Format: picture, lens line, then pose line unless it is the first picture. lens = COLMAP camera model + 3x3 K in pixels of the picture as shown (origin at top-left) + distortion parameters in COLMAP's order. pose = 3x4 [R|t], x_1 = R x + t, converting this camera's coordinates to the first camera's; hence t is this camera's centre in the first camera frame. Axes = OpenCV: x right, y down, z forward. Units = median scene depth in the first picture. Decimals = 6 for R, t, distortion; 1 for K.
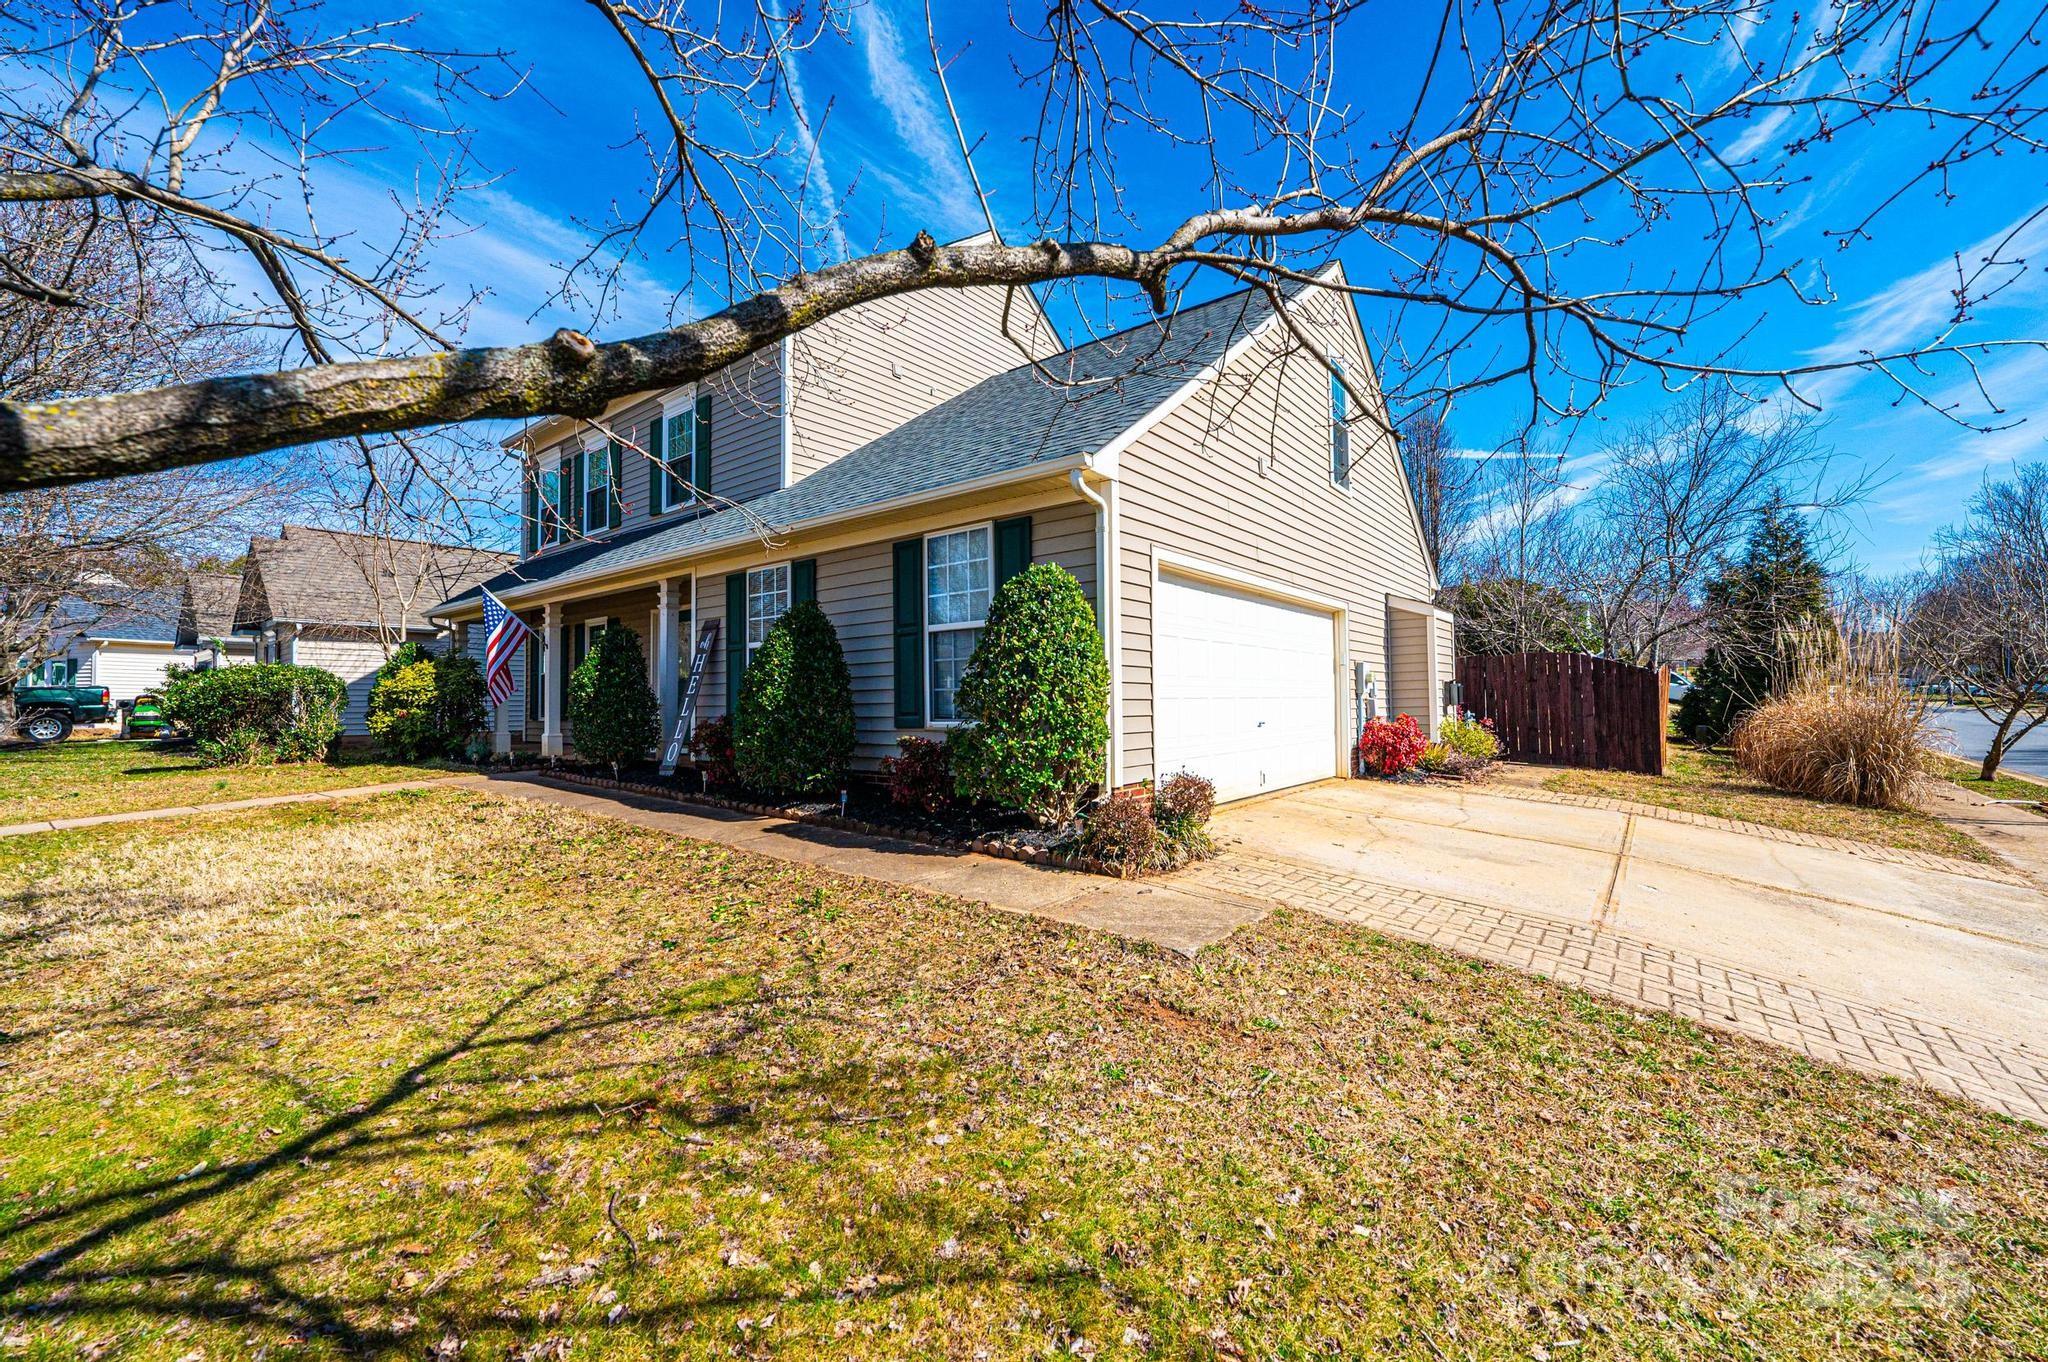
lens RADIAL K [[798.5, 0, 1015.3], [0, 798.5, 684.9], [0, 0, 1]] dist [0.001991, 0.000085]
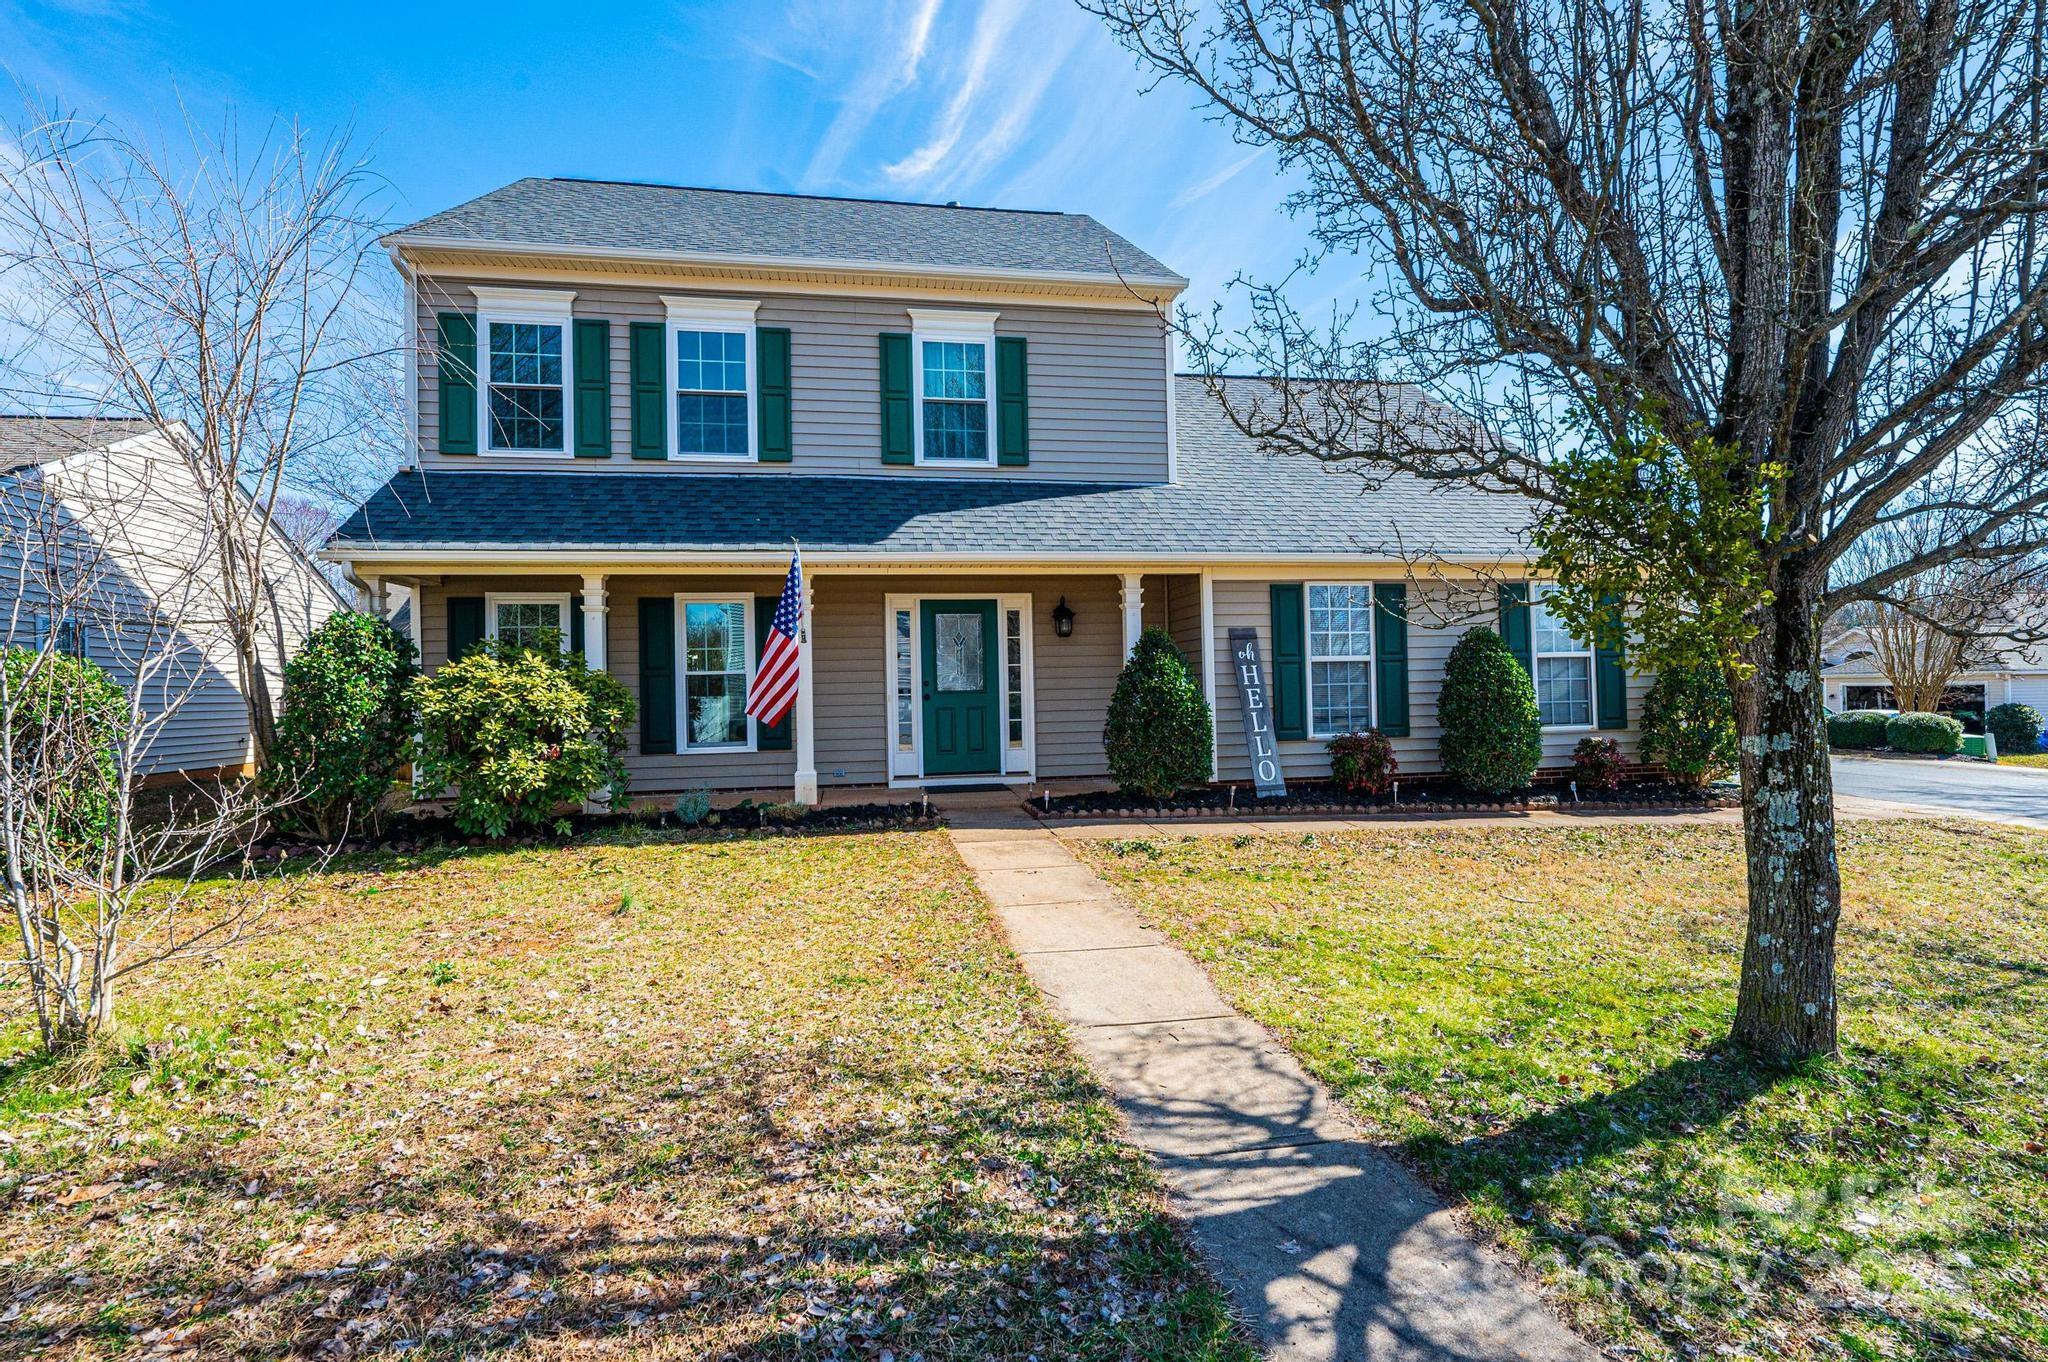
lens RADIAL K [[989.3, 0, 1016.1], [0, 989.3, 680.6], [0, 0, 1]] dist [0.000890, -0.001350]
pose [[0.660962, 0.009203, 0.750363, -1.409517], [-0.002072, 0.999943, -0.010439, -0.007594], [-0.750416, 0.005344, 0.660944, 0.429801]]
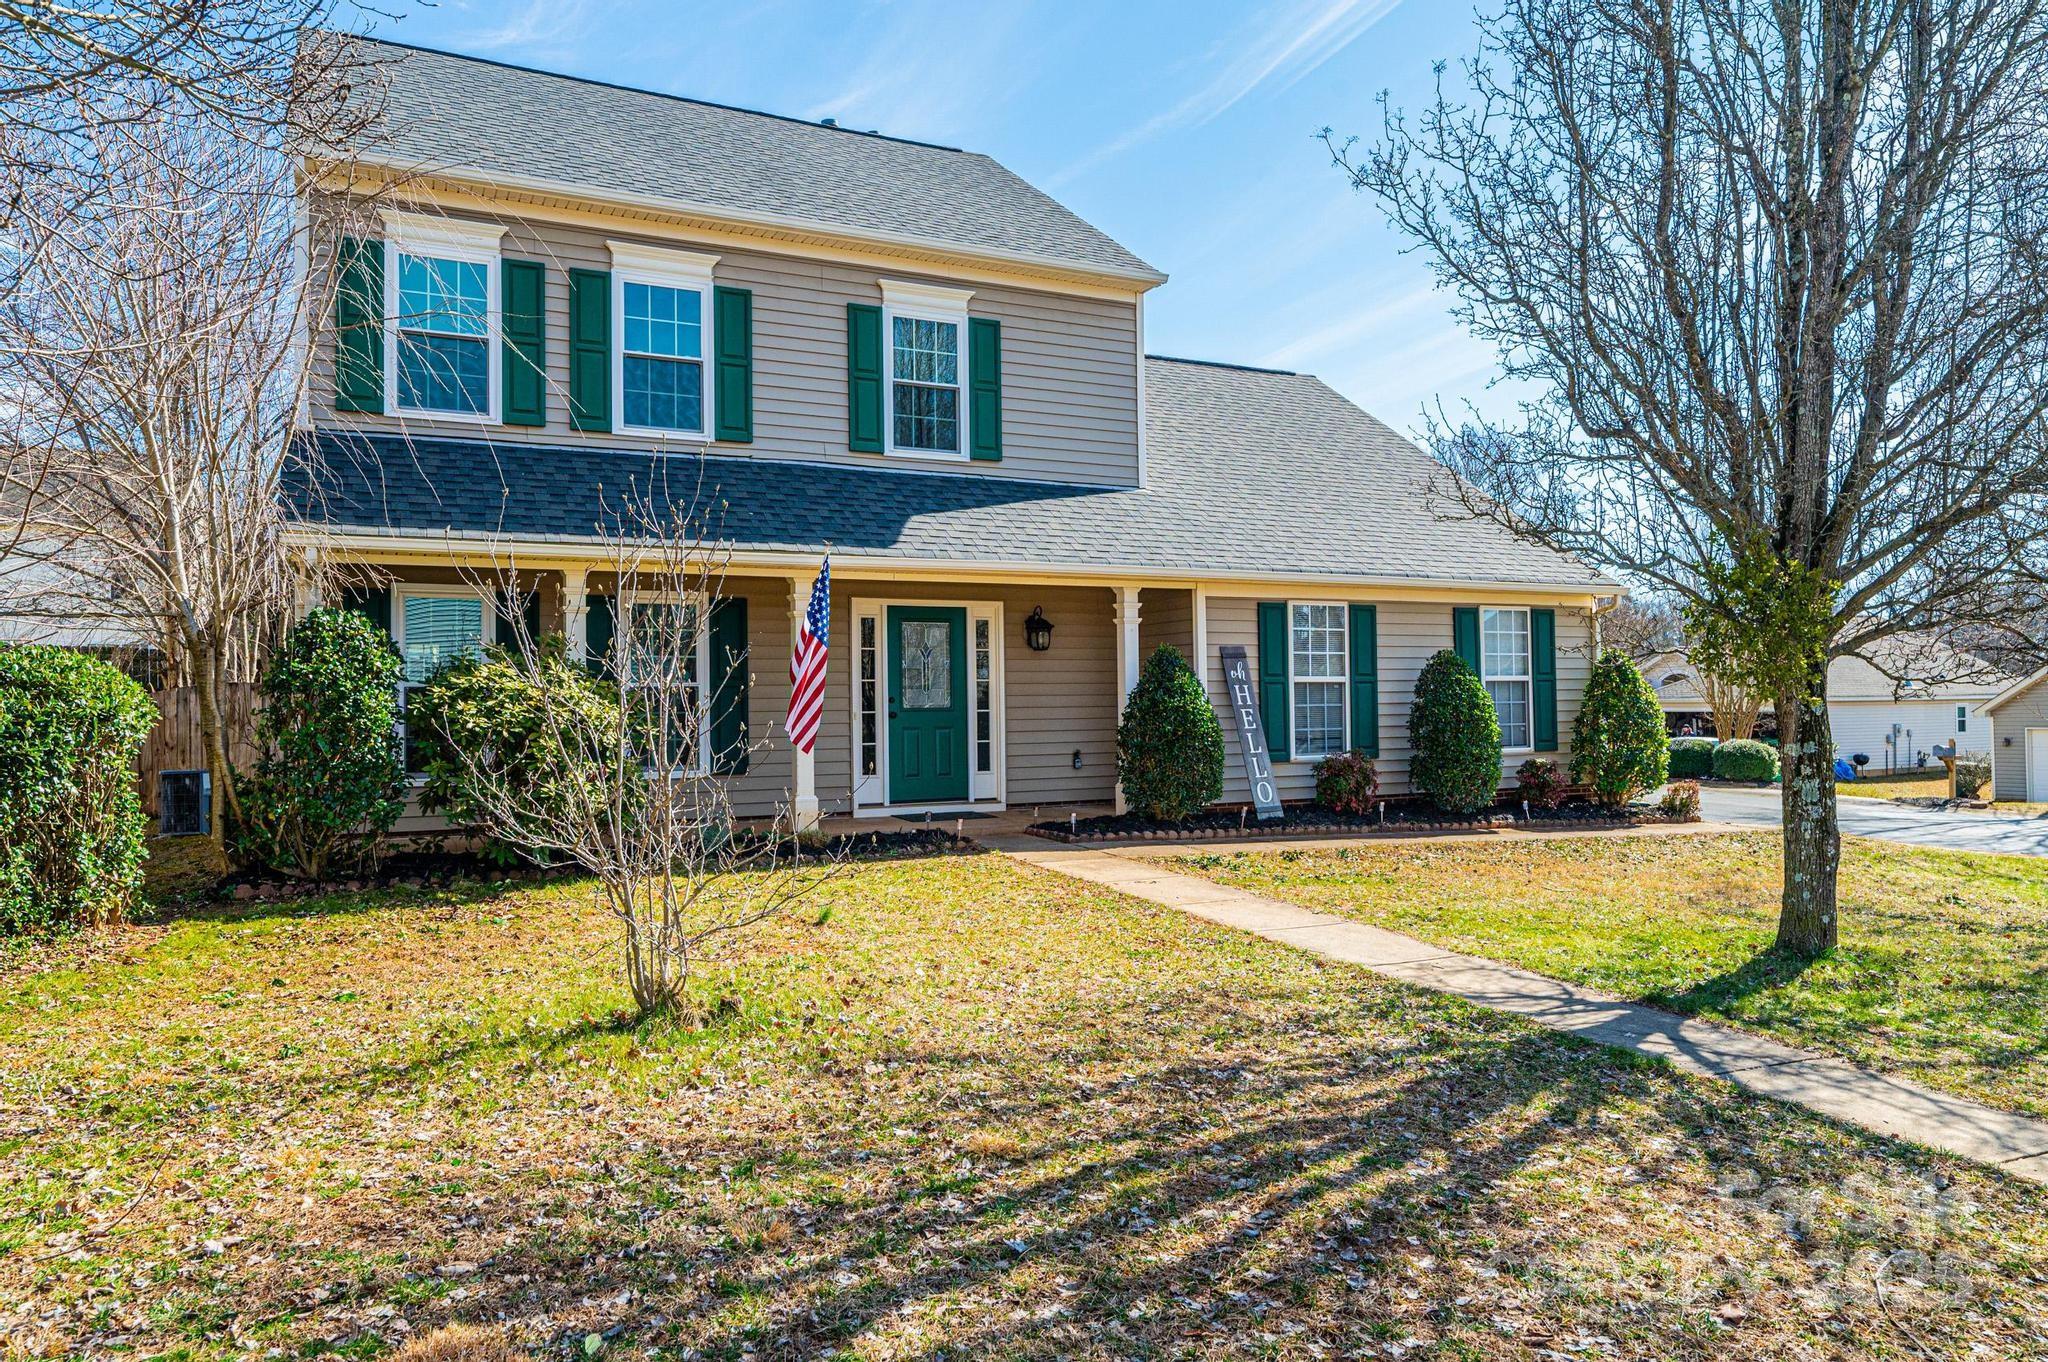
lens RADIAL K [[1404.9, 0, 1030.9], [0, 1404.9, 680.4], [0, 0, 1]] dist [-0.006095, 0.000645]
pose [[0.412904, 0.025612, 0.910414, -1.906502], [-0.010716, 0.999672, -0.023264, -0.003603], [-0.910712, -0.000150, 0.413043, 0.544551]]
